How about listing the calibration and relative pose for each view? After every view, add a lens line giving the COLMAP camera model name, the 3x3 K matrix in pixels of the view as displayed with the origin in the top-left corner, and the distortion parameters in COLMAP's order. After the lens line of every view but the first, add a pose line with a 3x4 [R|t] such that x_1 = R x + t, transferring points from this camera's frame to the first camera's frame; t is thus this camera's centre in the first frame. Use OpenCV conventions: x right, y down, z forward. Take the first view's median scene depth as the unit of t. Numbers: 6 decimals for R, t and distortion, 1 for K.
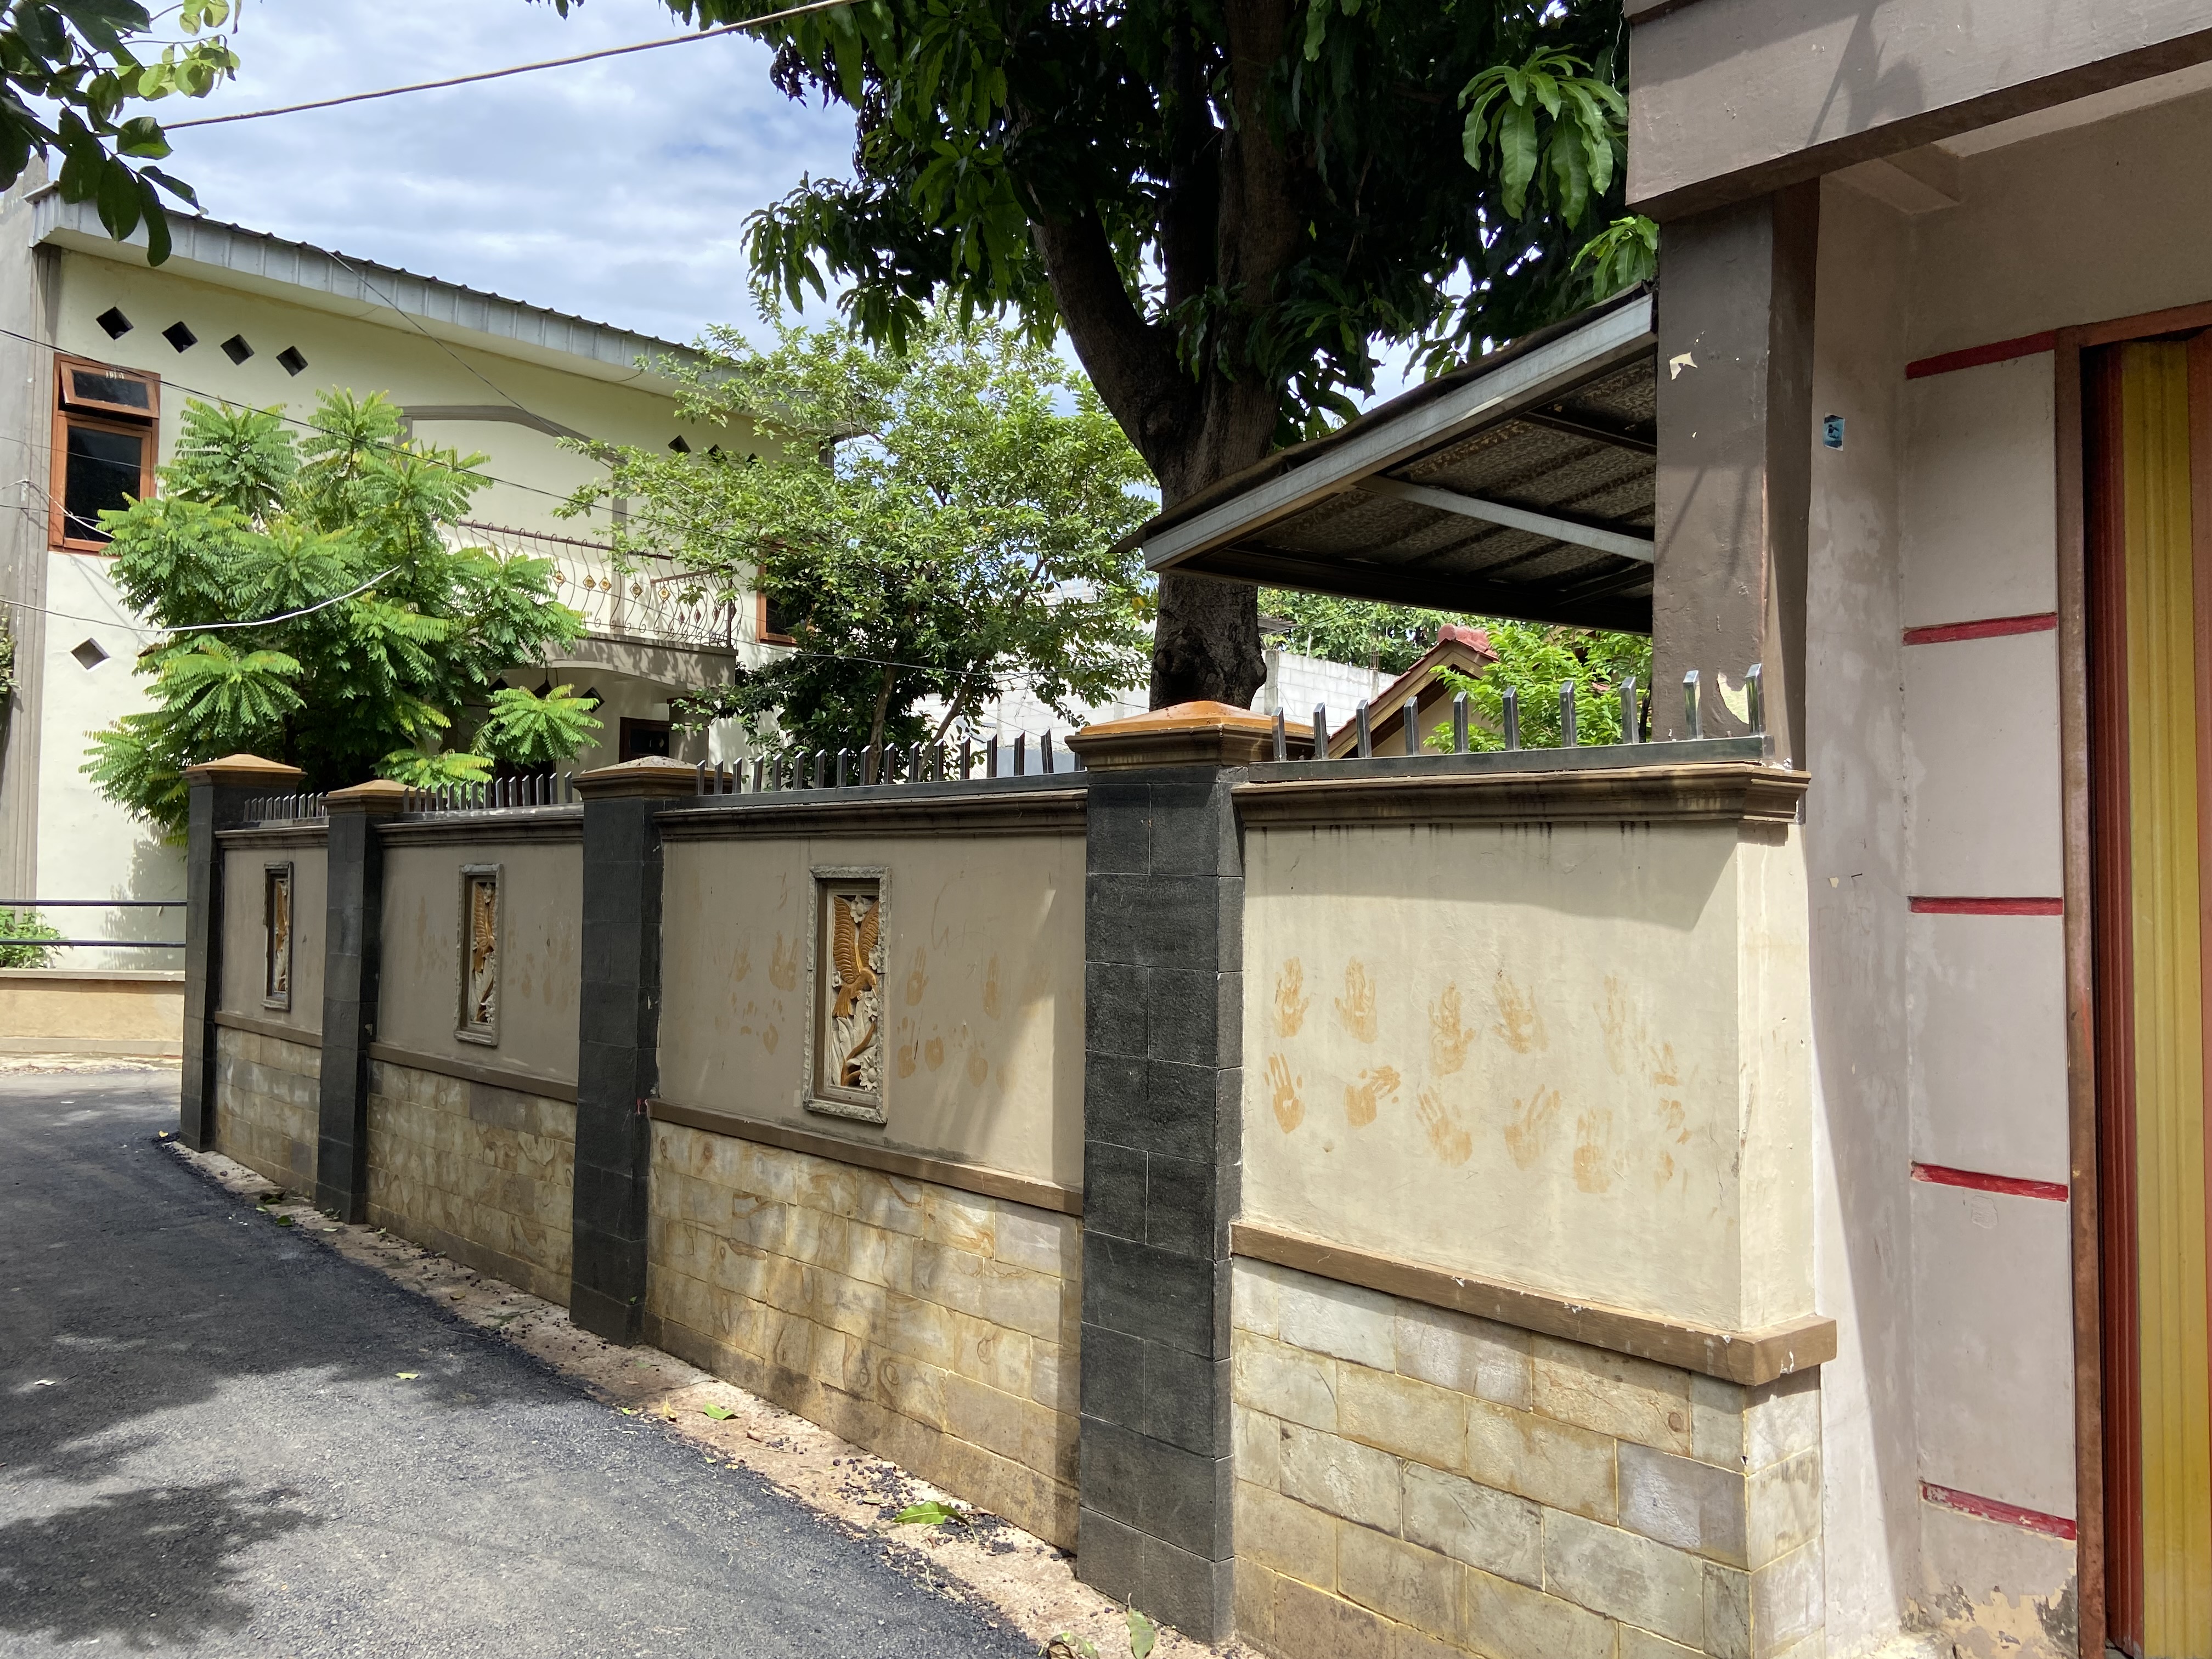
lens RADIAL K [[1700.8, 0, 1111.2], [0, 1700.8, 814.0], [0, 0, 1]] dist [0.115246, -0.149983]
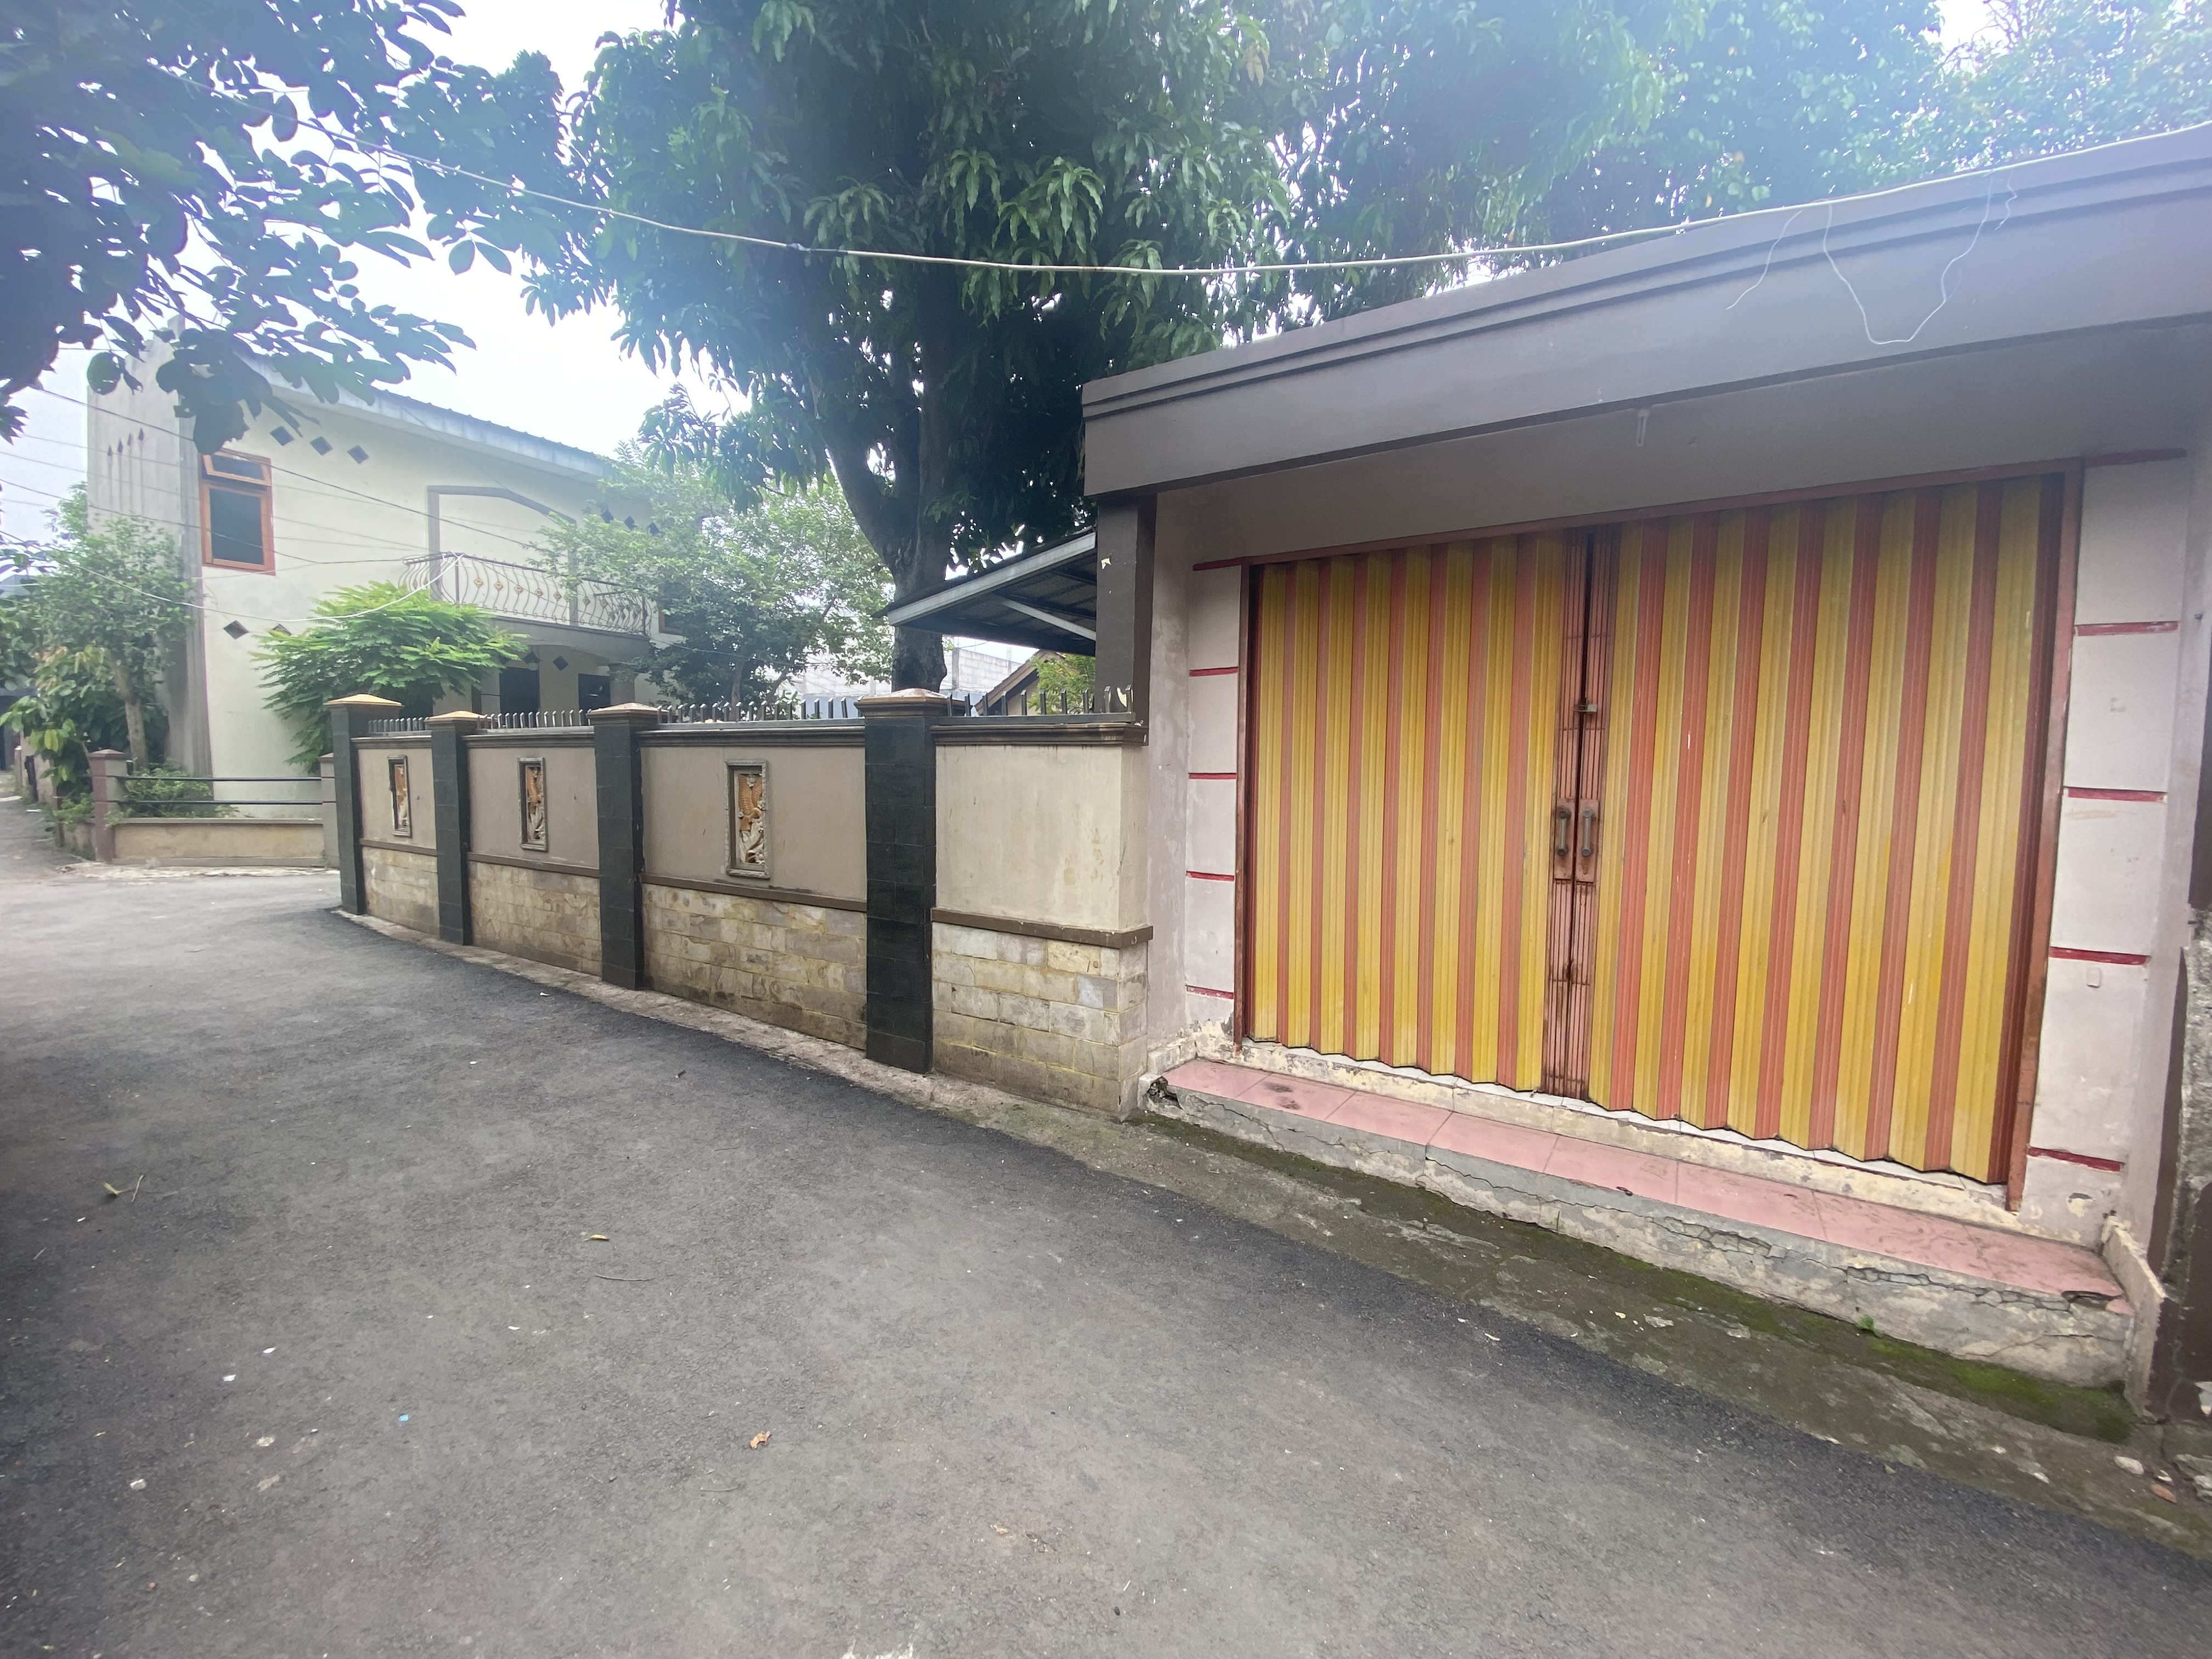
lens RADIAL K [[900.2, 0, 1106.0], [0, 900.2, 829.5], [0, 0, 1]] dist [0.053397, -0.048833]
pose [[0.967527, -0.018699, 0.252074, -0.008604], [-0.008867, 0.994135, 0.107778, -0.009724], [-0.252611, -0.106513, 0.961687, -0.228934]]
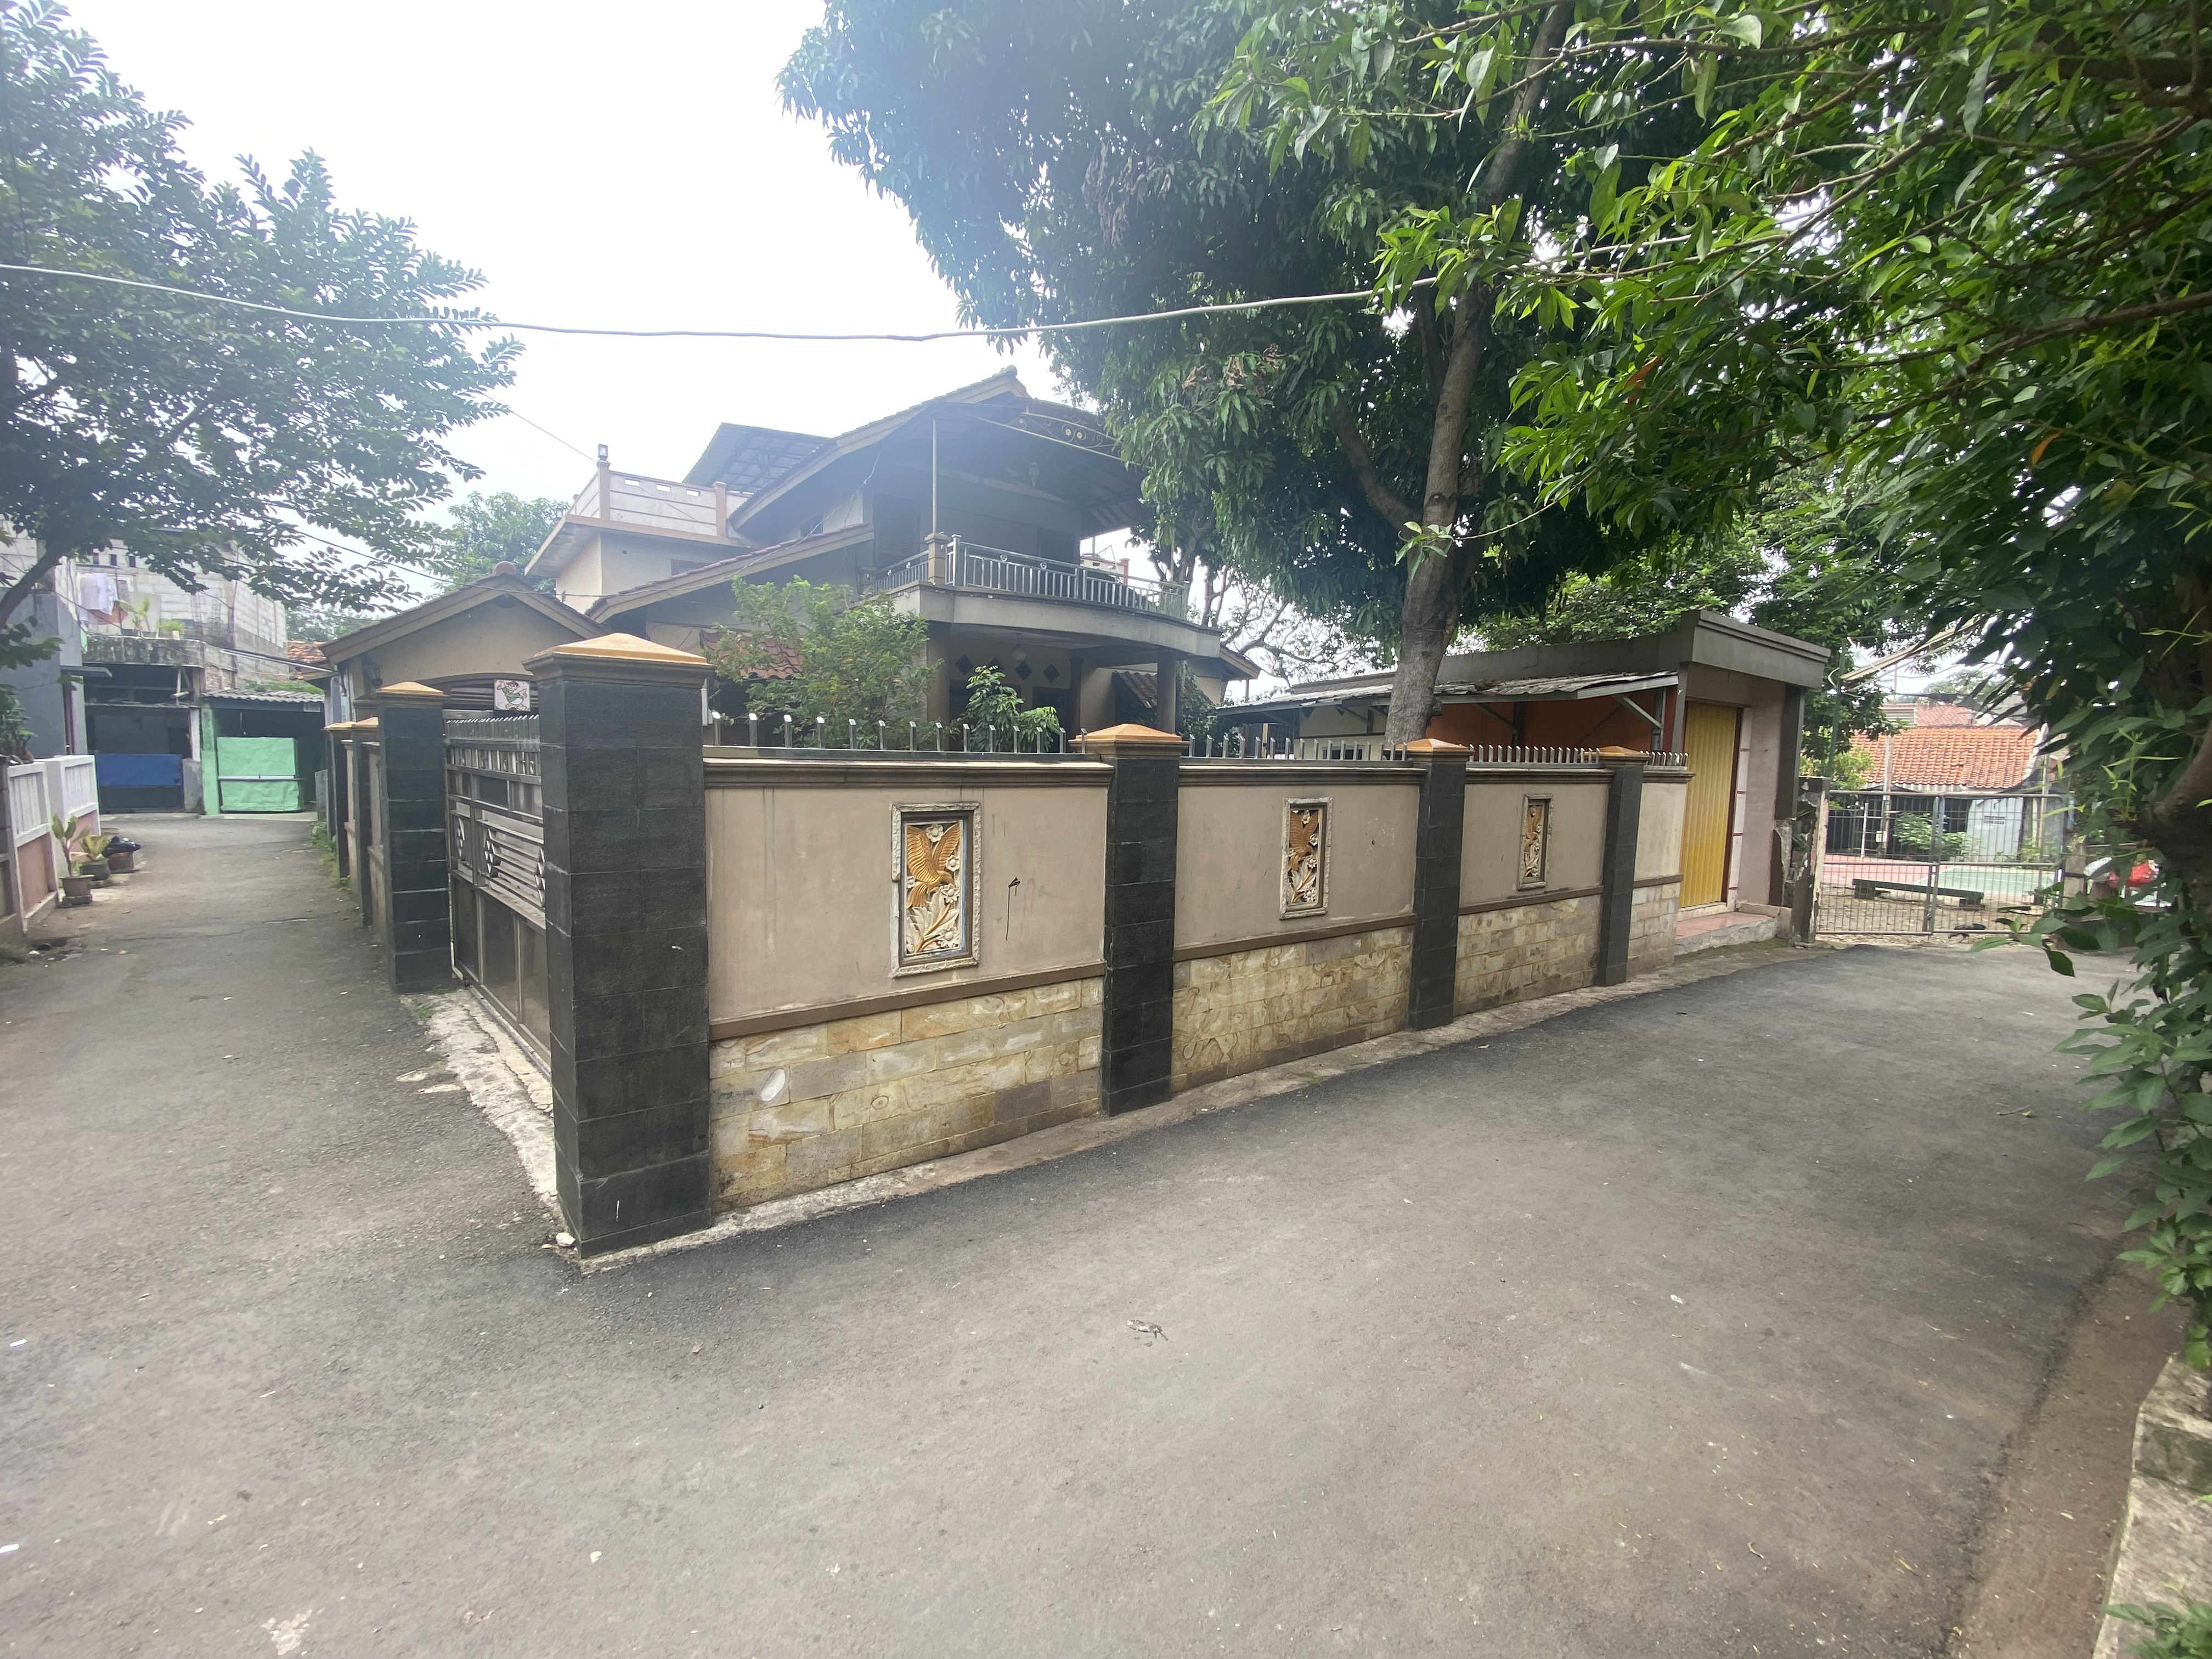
lens RADIAL K [[900.2, 0, 1106.0], [0, 900.2, 829.5], [0, 0, 1]] dist [0.053397, -0.048833]
pose [[0.093341, -0.093677, 0.991217, -1.826144], [-0.058285, 0.993342, 0.099367, -0.017596], [-0.993927, -0.067049, 0.087259, 1.744612]]
